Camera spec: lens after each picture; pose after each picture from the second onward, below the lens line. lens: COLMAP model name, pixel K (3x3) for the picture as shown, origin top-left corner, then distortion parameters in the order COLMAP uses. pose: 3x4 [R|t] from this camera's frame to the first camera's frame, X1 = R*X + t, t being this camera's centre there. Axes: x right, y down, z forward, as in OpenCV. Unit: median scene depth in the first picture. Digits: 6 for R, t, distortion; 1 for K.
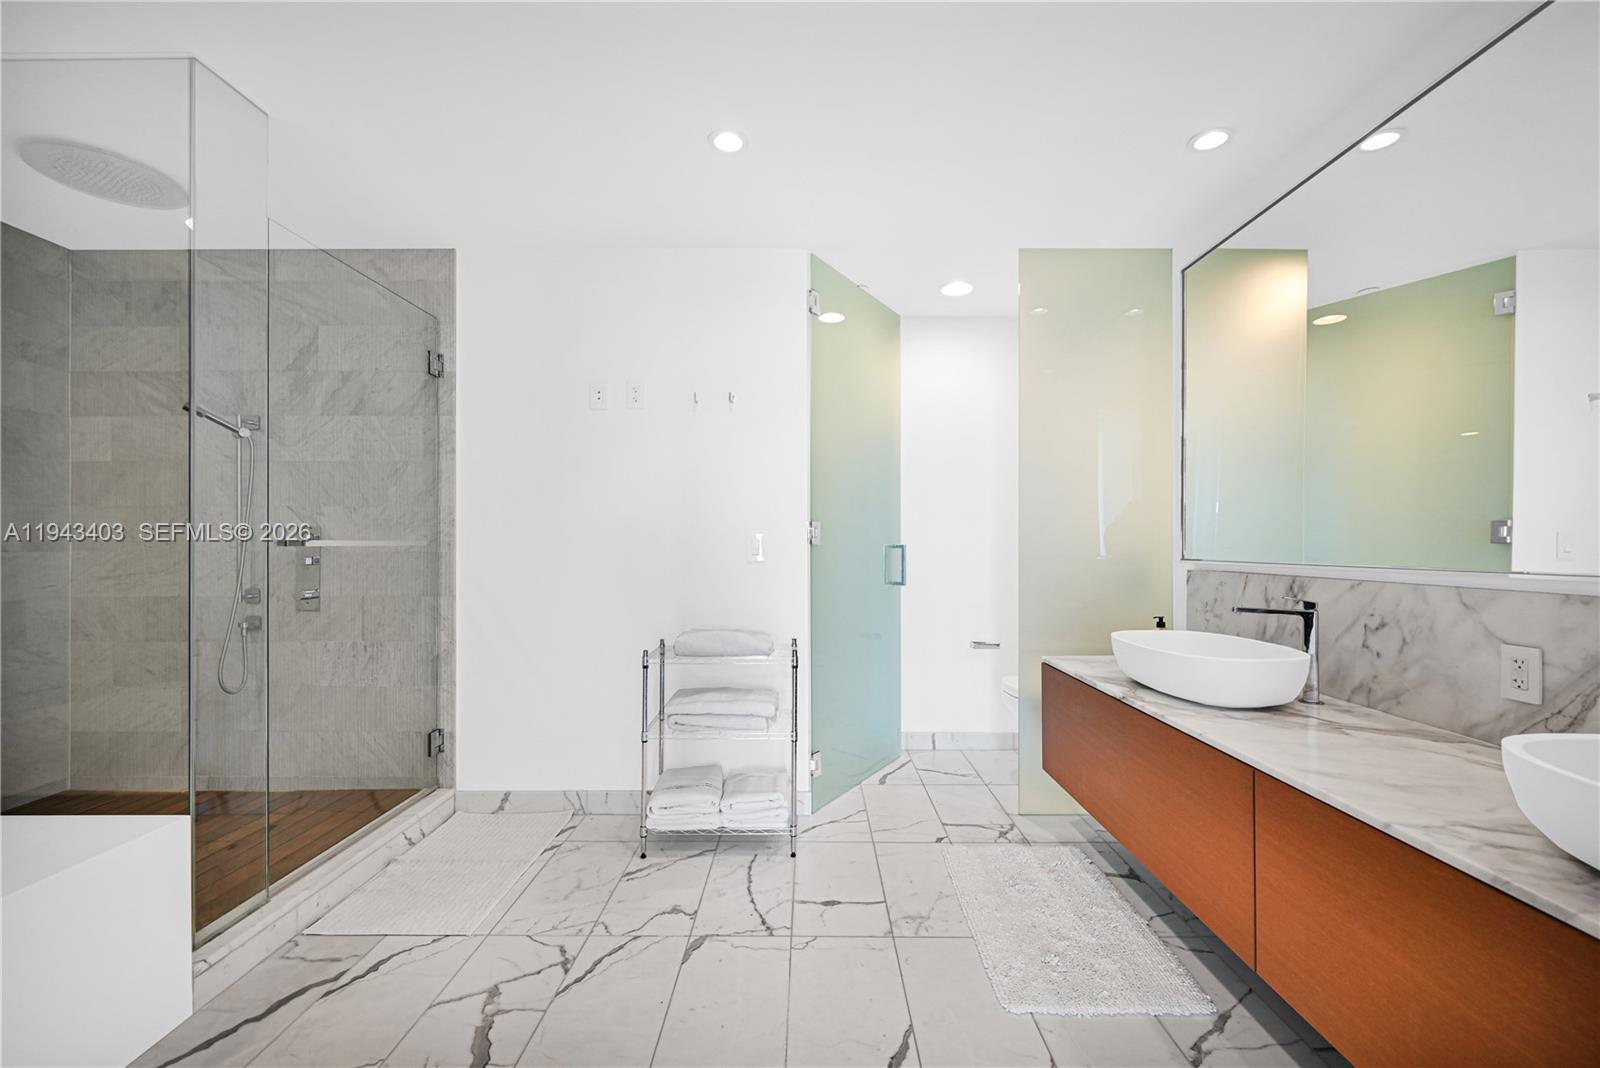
lens RADIAL K [[647.2, 0, 798.8], [0, 647.2, 537.8], [0, 0, 1]] dist [-0.002403, 0.000000]
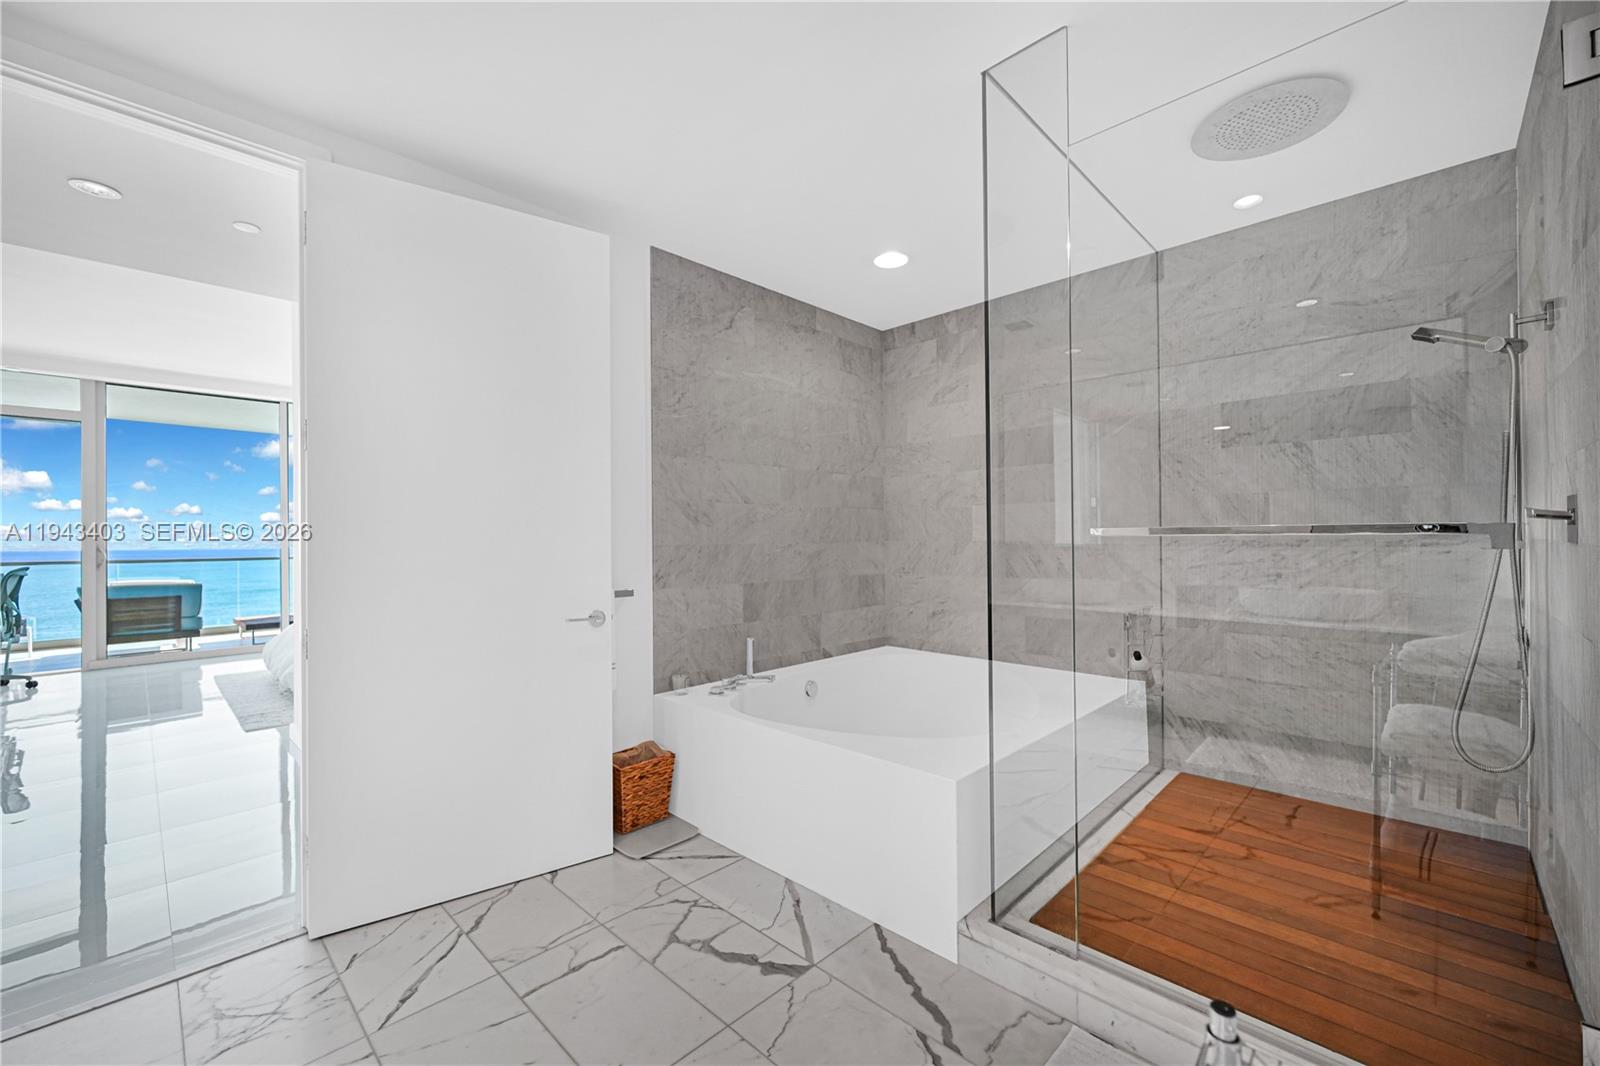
lens RADIAL K [[647.2, 0, 798.8], [0, 647.2, 536.8], [0, 0, 1]] dist [-0.002403, 0.000000]
pose [[-0.688359, 0.004092, -0.725359, 0.031765], [0.014994, 0.999851, -0.008589, 0.020952], [0.725215, -0.016788, -0.688317, 1.468707]]
